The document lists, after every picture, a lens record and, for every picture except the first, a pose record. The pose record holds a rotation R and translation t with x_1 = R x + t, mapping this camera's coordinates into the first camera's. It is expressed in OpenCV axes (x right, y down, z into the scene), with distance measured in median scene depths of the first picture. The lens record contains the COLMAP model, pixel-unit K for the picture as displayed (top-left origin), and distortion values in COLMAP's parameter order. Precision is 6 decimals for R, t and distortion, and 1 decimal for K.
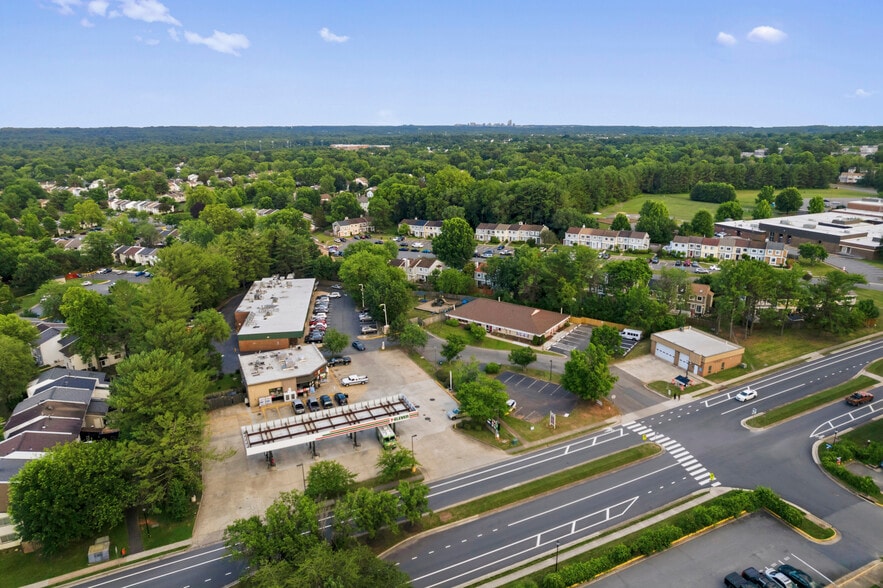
lens RADIAL K [[565.2, 0, 442.1], [0, 565.2, 296.9], [0, 0, 1]] dist [-0.074532, 0.067957]
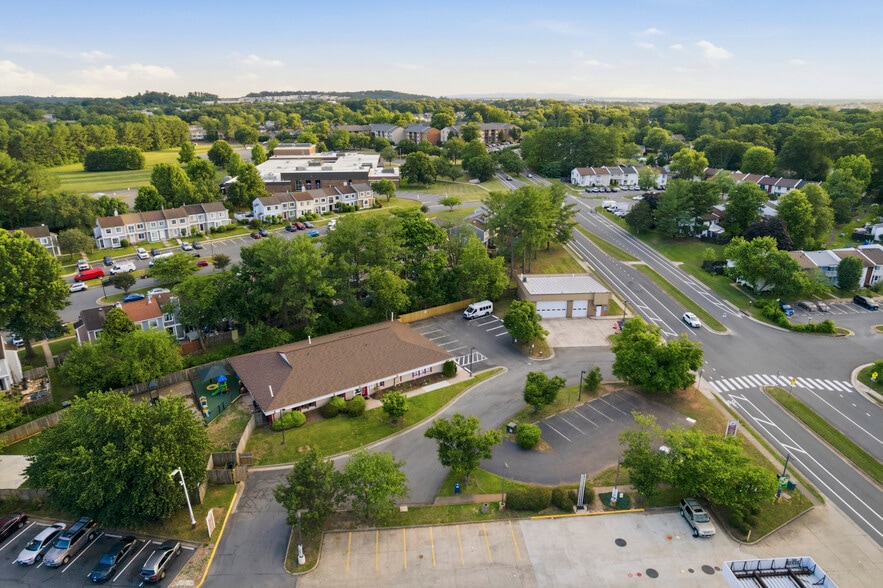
lens RADIAL K [[565.2, 0, 442.1], [0, 565.2, 296.9], [0, 0, 1]] dist [-0.074532, 0.067957]
pose [[0.349959, -0.310284, 0.883885, -0.284876], [0.270394, 0.936848, 0.221819, -0.107974], [-0.896892, 0.161370, 0.411757, 0.606943]]
